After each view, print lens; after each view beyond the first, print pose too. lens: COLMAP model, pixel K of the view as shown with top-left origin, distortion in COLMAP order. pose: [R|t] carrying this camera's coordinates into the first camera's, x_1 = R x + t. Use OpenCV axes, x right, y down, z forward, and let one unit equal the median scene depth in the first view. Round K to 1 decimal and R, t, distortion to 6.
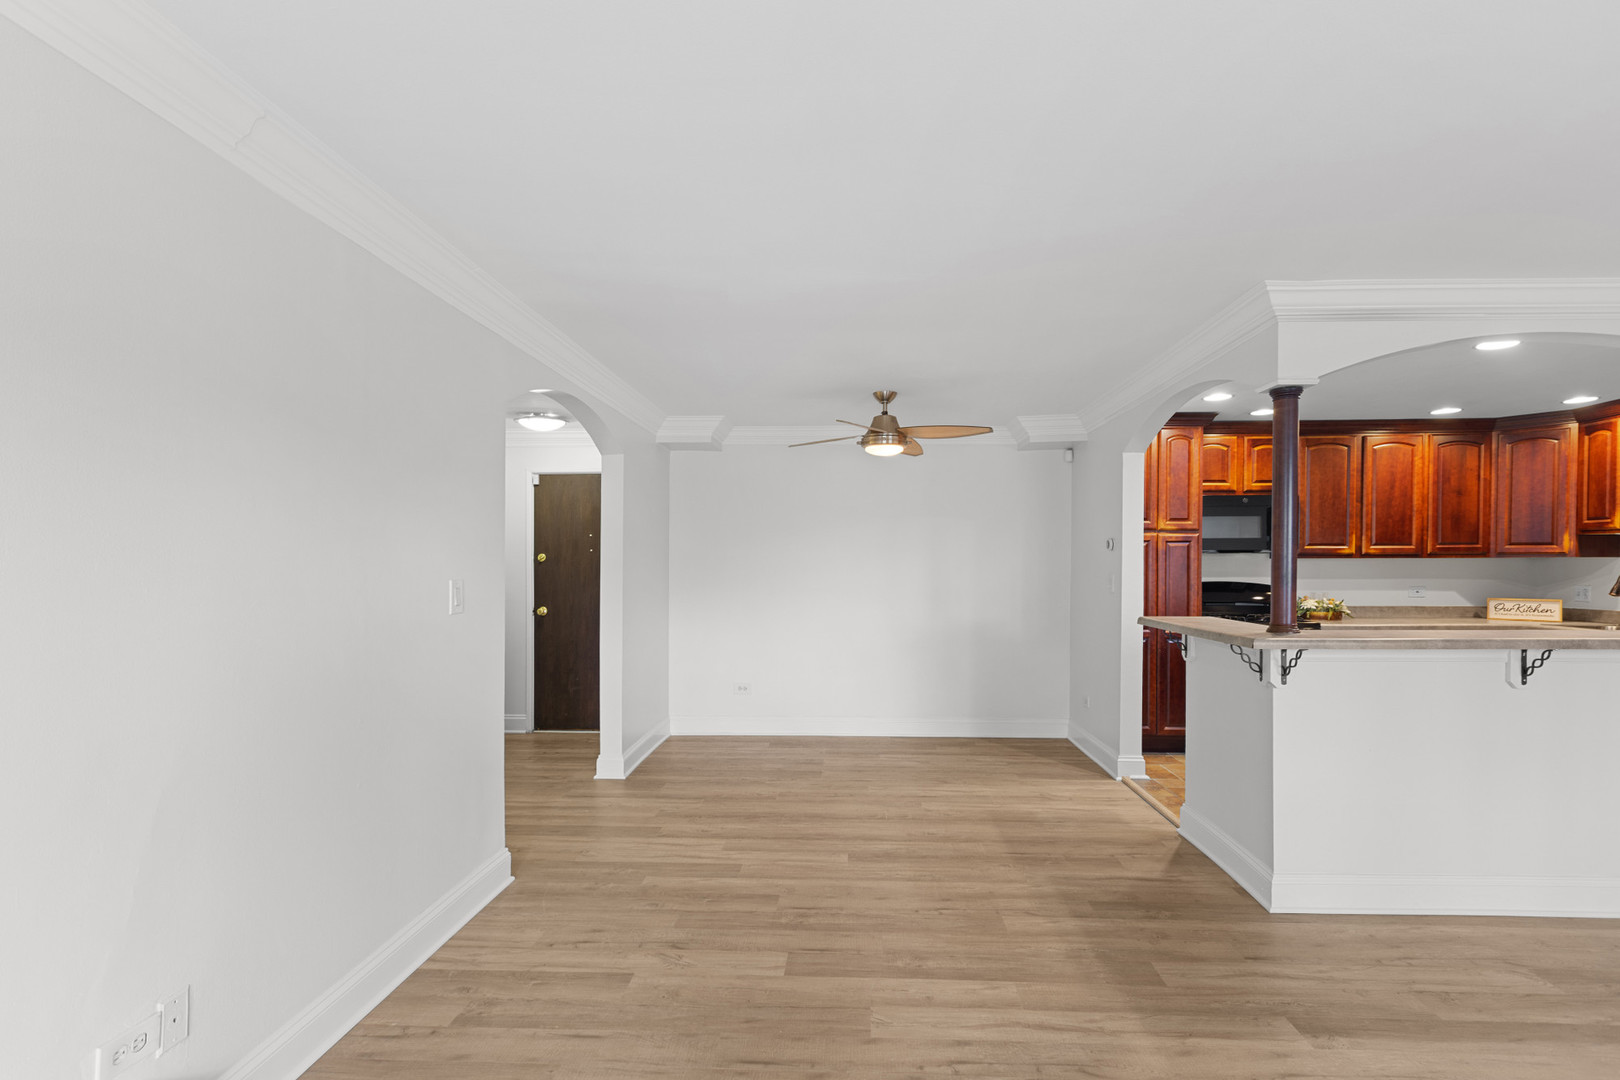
lens RADIAL K [[743.4, 0, 831.9], [0, 743.4, 558.8], [0, 0, 1]] dist [-0.000208, -0.000257]
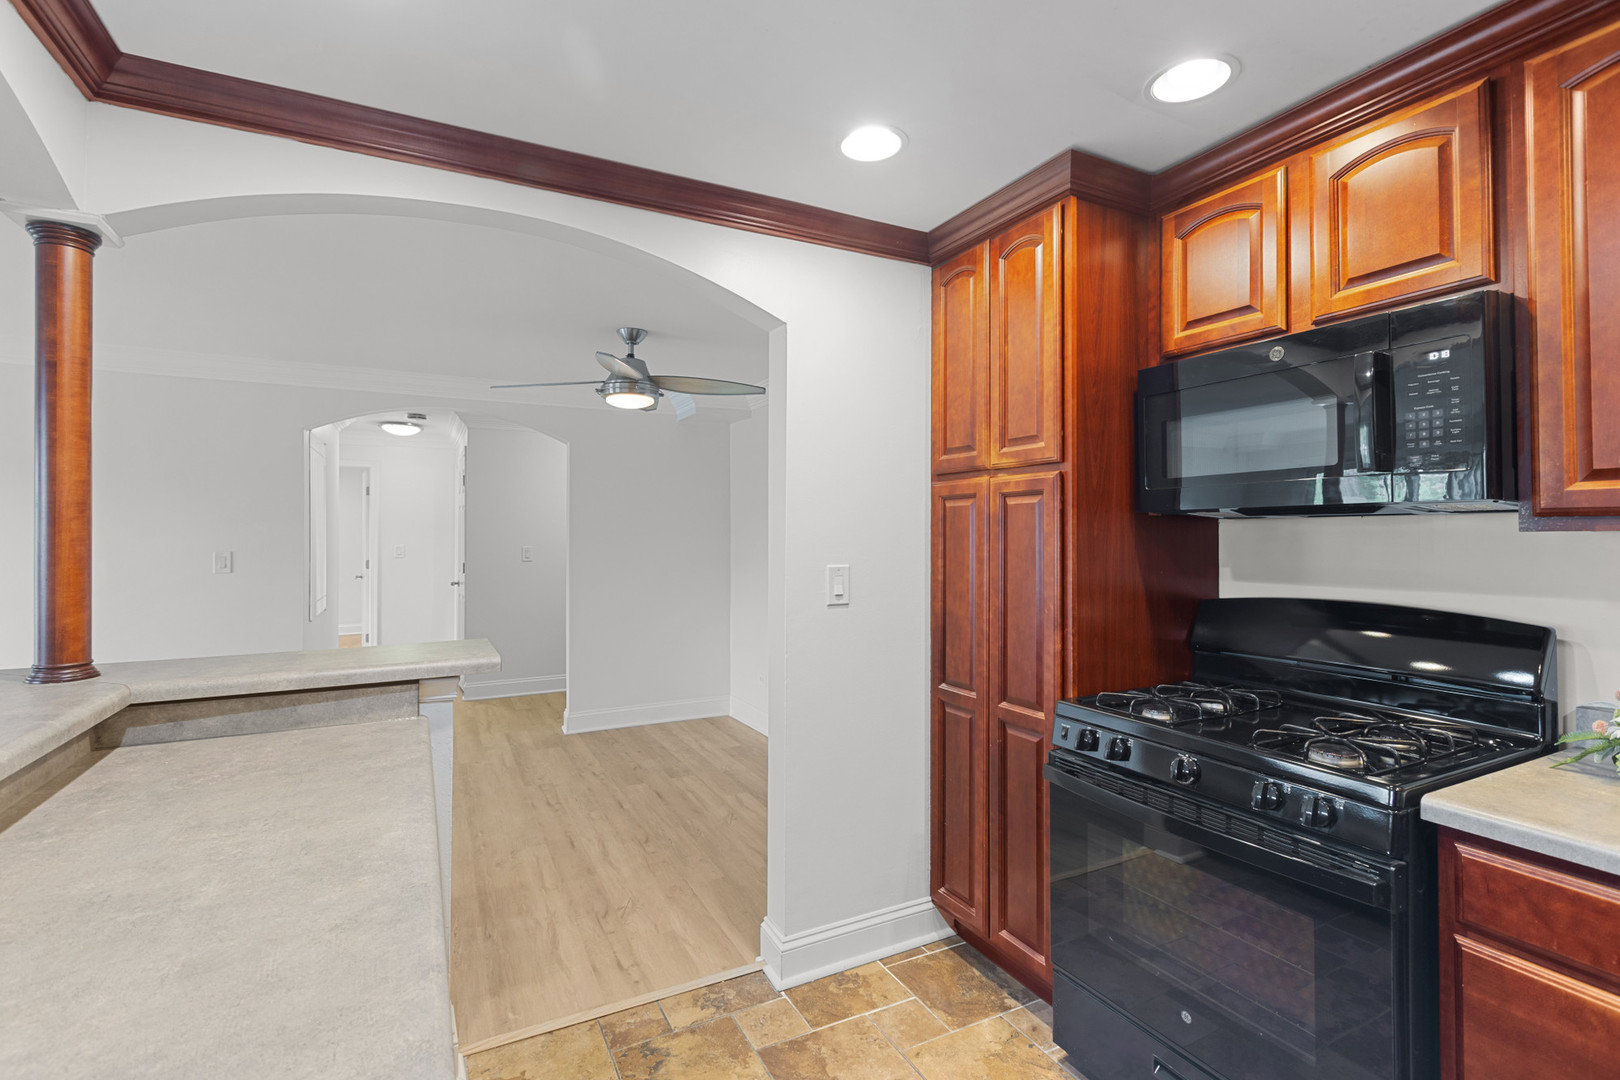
lens RADIAL K [[728.0, 0, 805.4], [0, 728.0, 513.8], [0, 0, 1]] dist [0.001750, 0.000346]
pose [[0.487221, -0.027490, -0.872846, 0.768447], [0.005469, 0.999581, -0.028428, -0.000896], [0.873262, 0.009077, 0.487167, 0.700060]]
